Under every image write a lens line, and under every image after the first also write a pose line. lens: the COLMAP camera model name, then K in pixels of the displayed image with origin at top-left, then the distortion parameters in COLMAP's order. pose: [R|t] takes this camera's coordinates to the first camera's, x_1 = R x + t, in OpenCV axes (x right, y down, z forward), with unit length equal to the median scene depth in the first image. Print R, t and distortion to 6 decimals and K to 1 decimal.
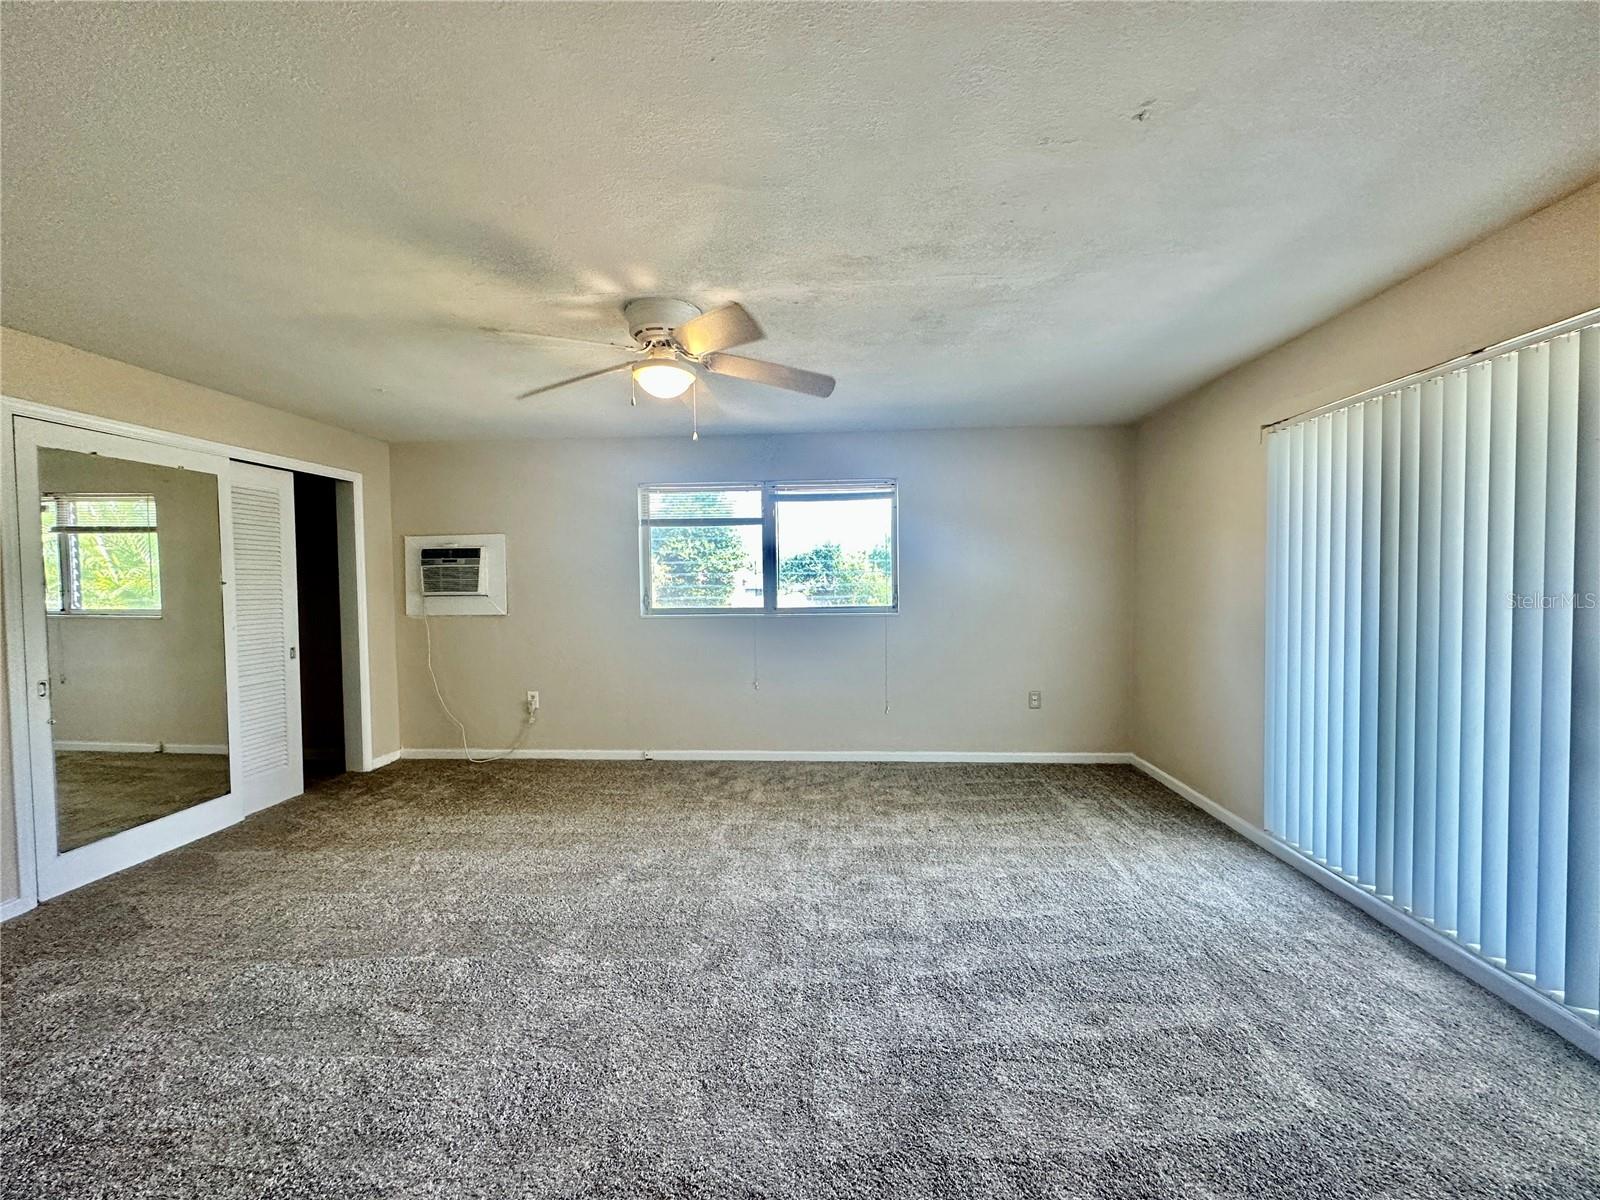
lens RADIAL K [[637.7, 0, 806.0], [0, 637.7, 597.1], [0, 0, 1]] dist [-0.004204, 0.001333]
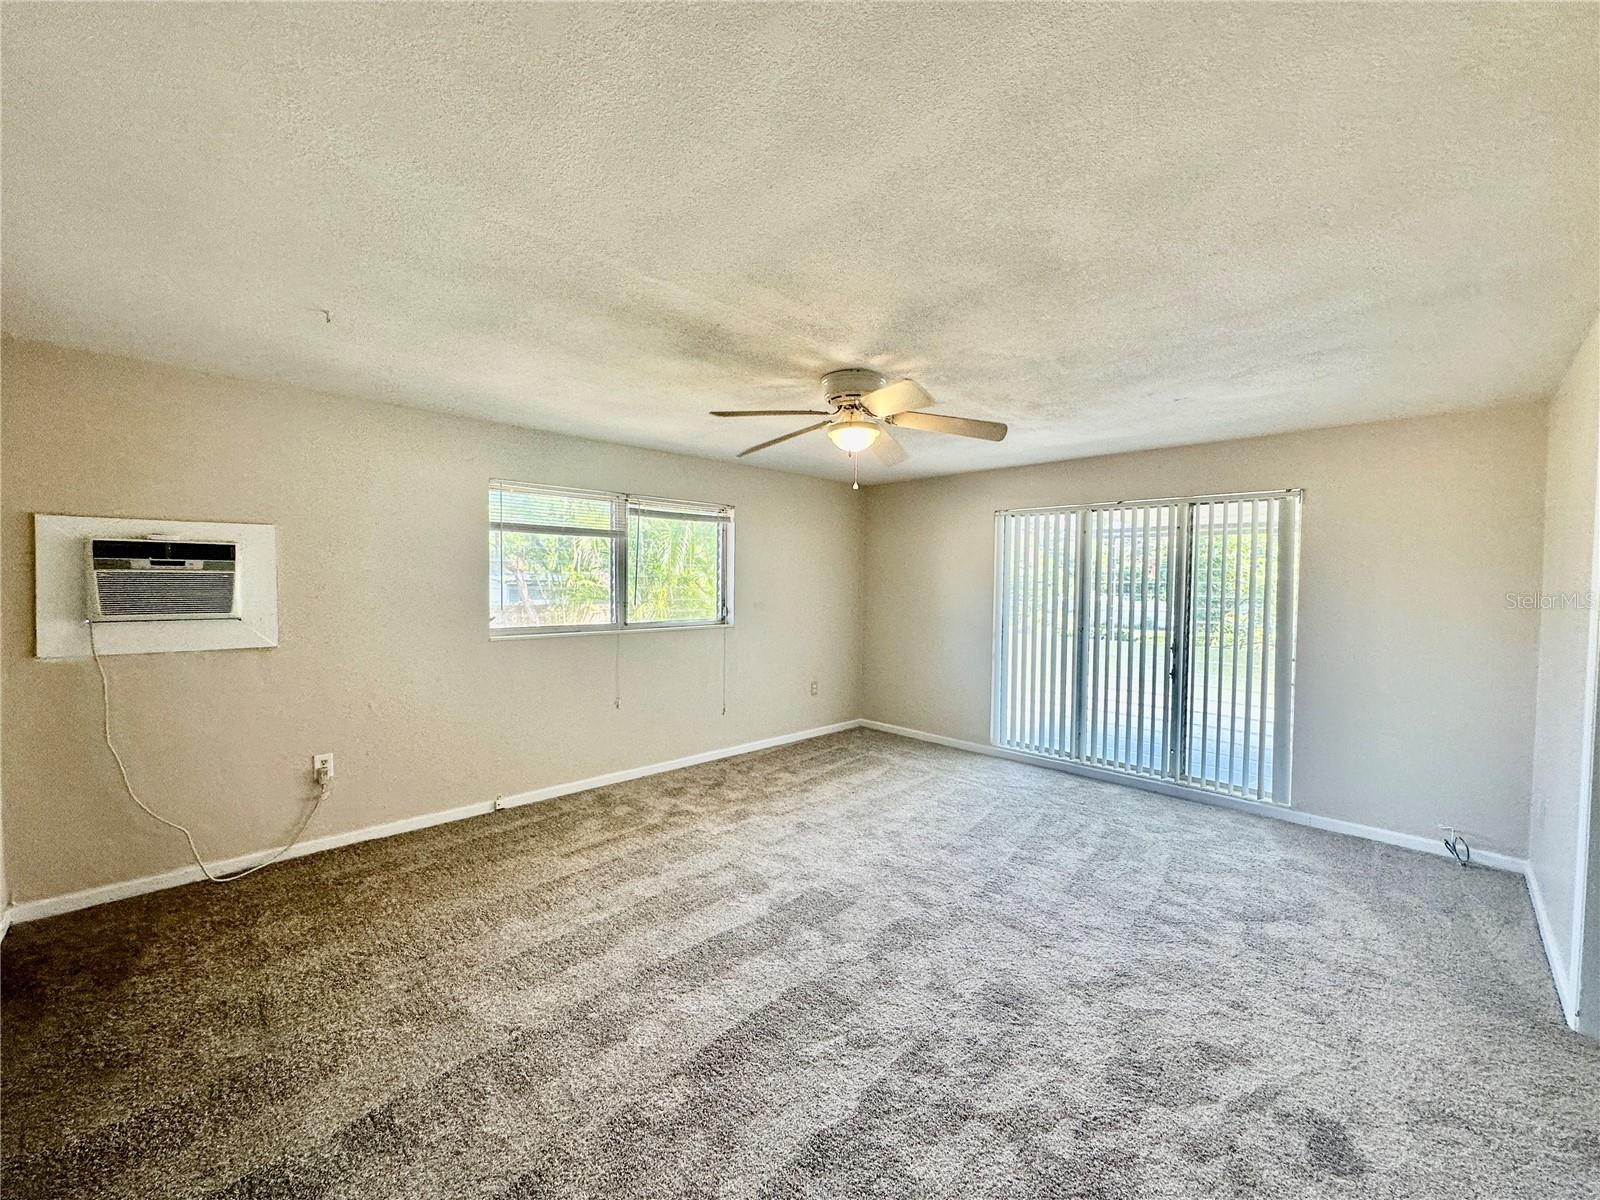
lens RADIAL K [[637.7, 0, 798.5], [0, 637.7, 600.3], [0, 0, 1]] dist [-0.004204, 0.001333]
pose [[0.673214, -0.005827, 0.739425, -0.649797], [0.000375, 0.999972, 0.007538, -0.027835], [-0.739448, -0.004797, 0.673197, 0.160702]]
